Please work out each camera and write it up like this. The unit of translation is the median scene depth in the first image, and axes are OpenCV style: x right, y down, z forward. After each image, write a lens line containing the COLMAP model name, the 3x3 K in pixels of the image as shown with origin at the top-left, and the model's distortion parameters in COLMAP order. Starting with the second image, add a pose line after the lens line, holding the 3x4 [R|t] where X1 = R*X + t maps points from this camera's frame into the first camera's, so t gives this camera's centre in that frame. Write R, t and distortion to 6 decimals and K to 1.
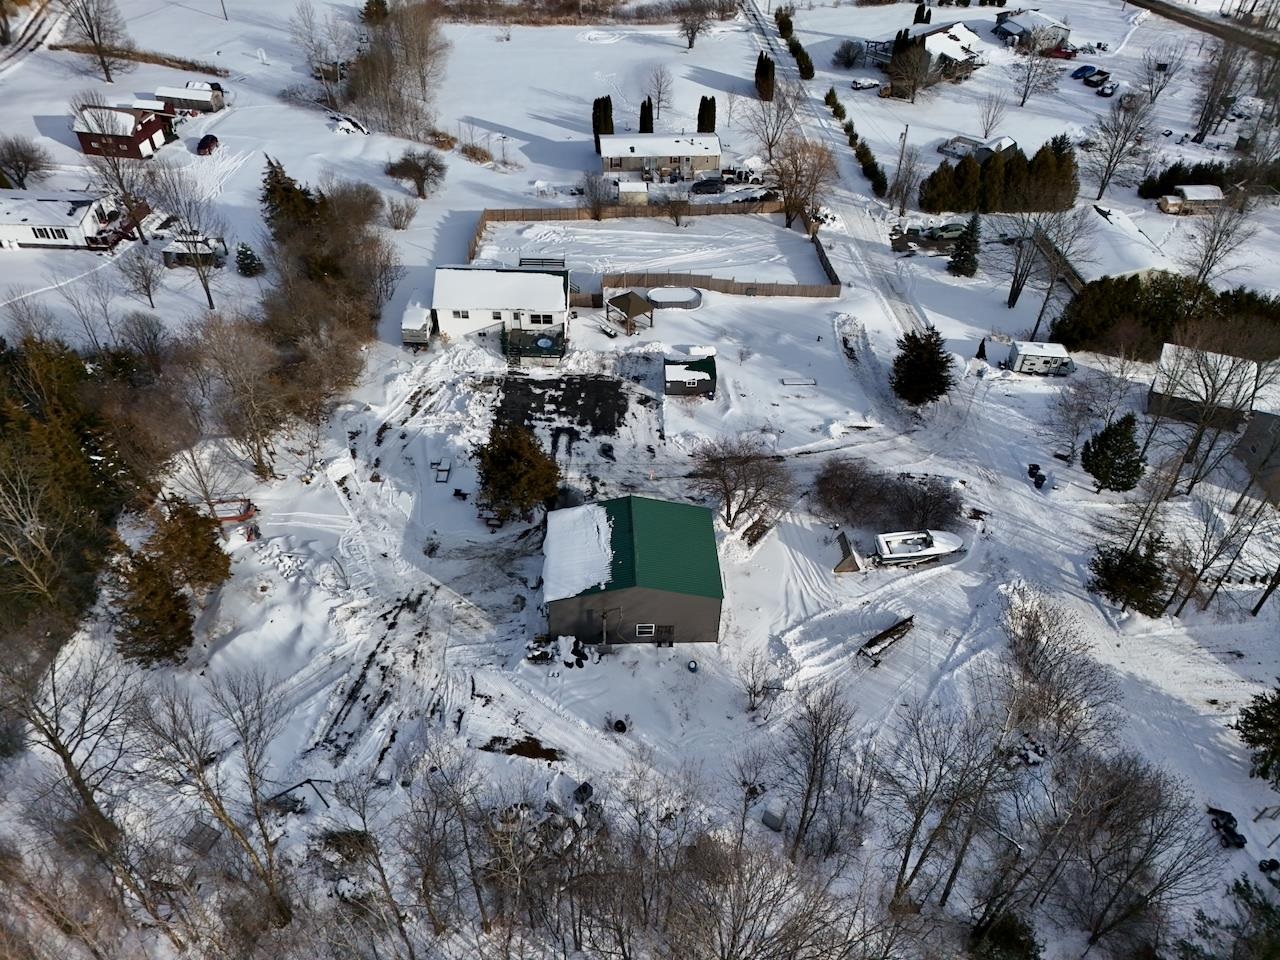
lens RADIAL K [[936.4, 0, 640.0], [0, 936.4, 480.0], [0, 0, 1]] dist [0.172278, -0.260007]
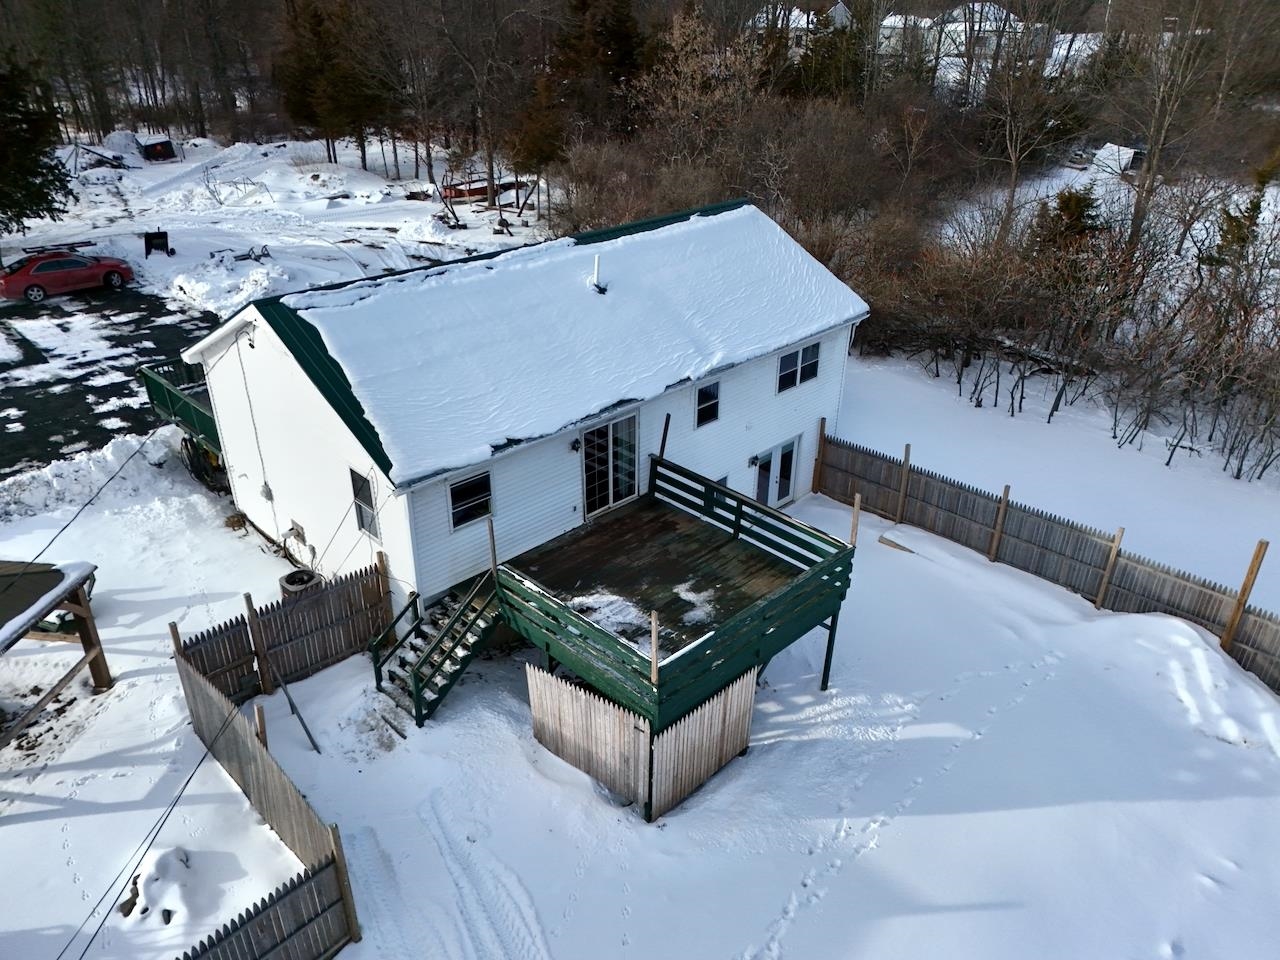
lens RADIAL K [[933.5, 0, 640.0], [0, 933.5, 480.0], [0, 0, 1]] dist [0.088772, -0.080085]
pose [[-0.709424, 0.310873, -0.632515, -0.007562], [-0.485406, 0.435157, 0.758301, -0.402106], [0.510978, 0.844983, -0.157811, 1.177870]]
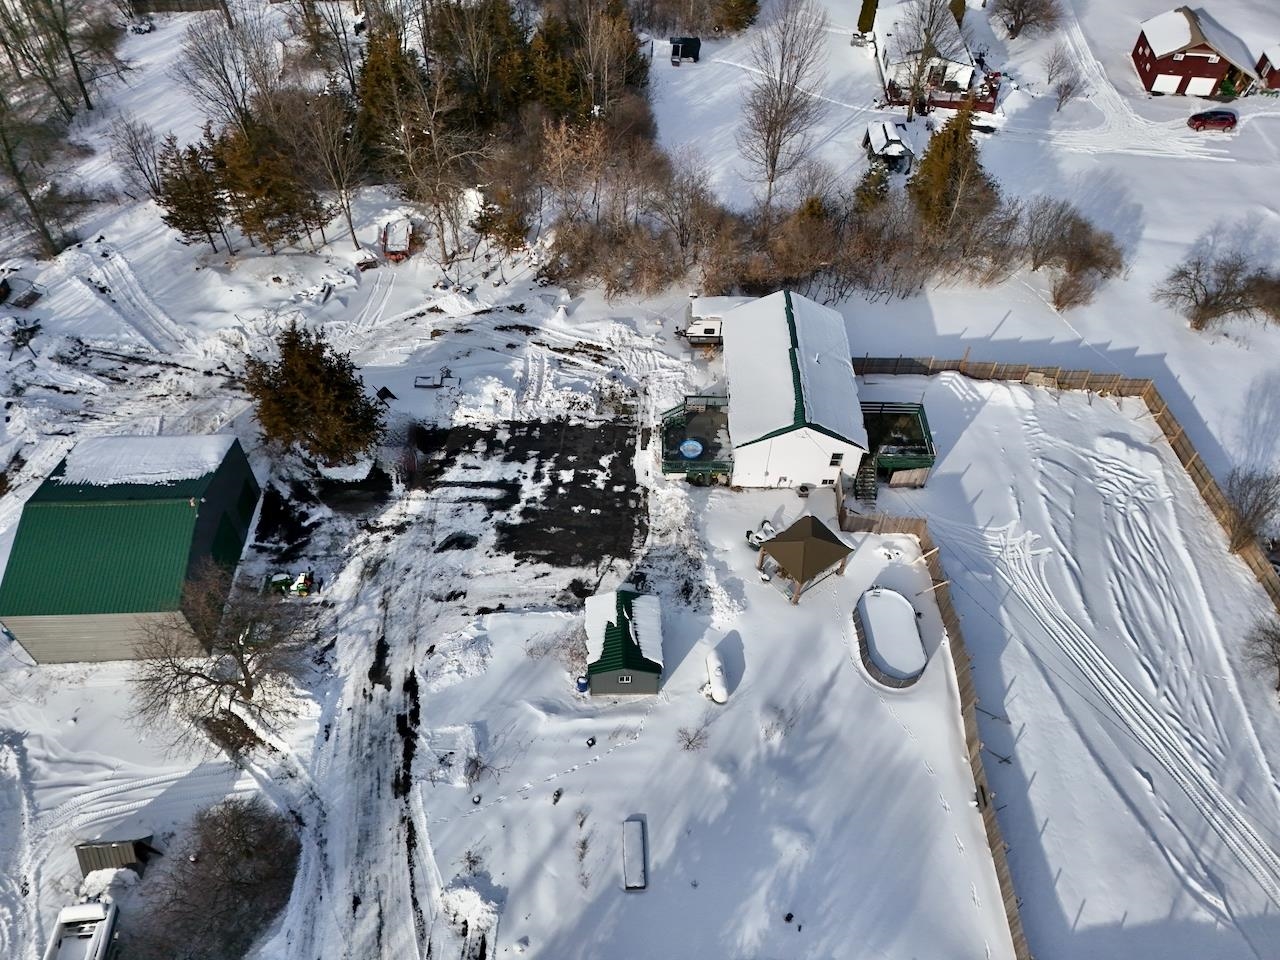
lens RADIAL K [[936.4, 0, 640.0], [0, 936.4, 480.0], [0, 0, 1]] dist [0.172278, -0.260007]
pose [[-0.004819, 0.737347, -0.675497, 0.376099], [-0.681245, 0.492081, 0.541998, -0.490695], [0.732040, 0.462791, 0.499943, 0.695413]]
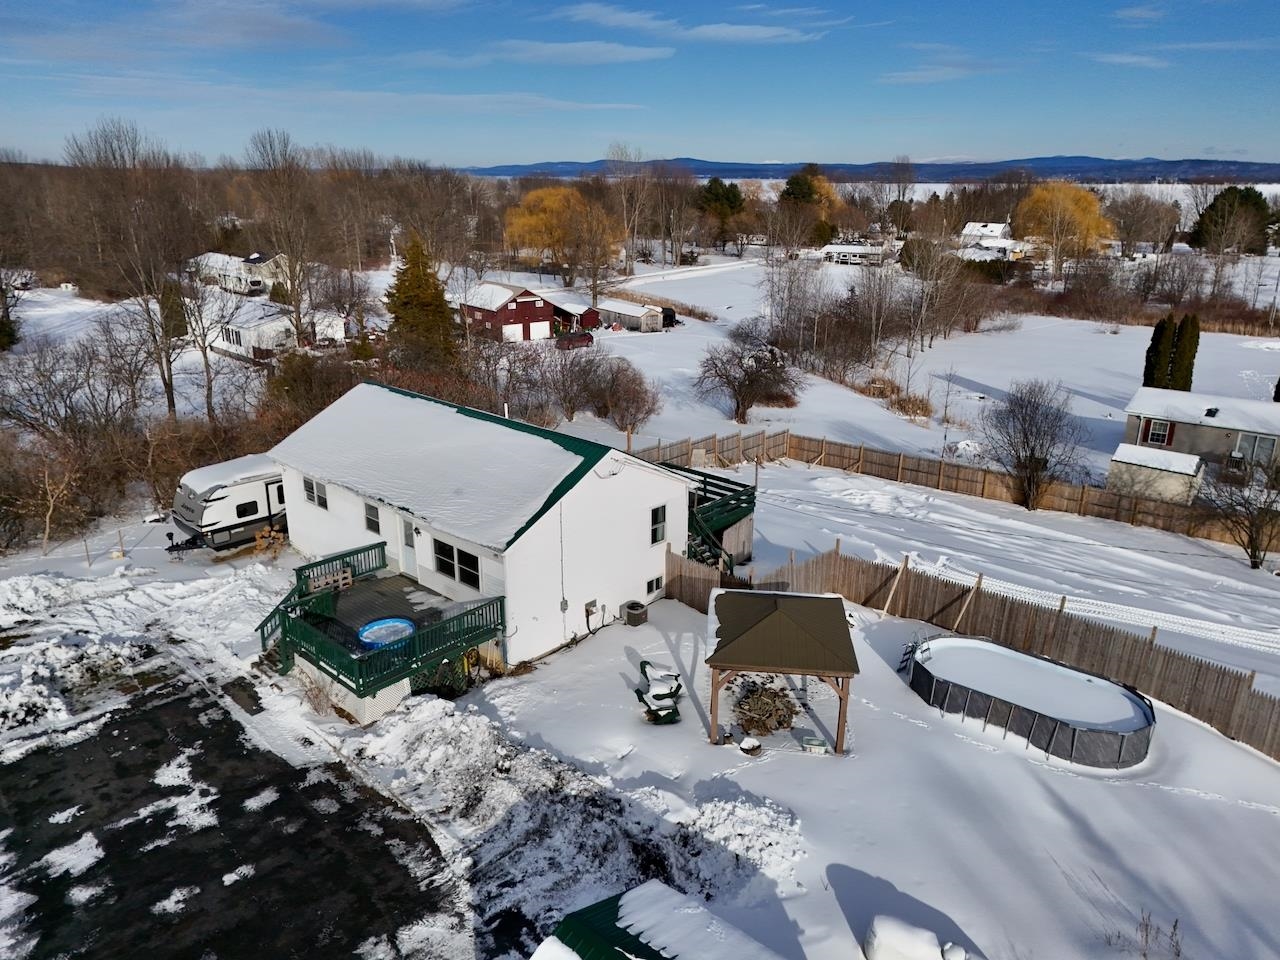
lens RADIAL K [[933.5, 0, 640.0], [0, 933.5, 480.0], [0, 0, 1]] dist [0.088772, -0.080085]
pose [[0.730720, 0.196098, -0.653907, 0.129714], [-0.449816, 0.858830, -0.245104, -0.157960], [0.513531, 0.473240, 0.715772, 0.867995]]
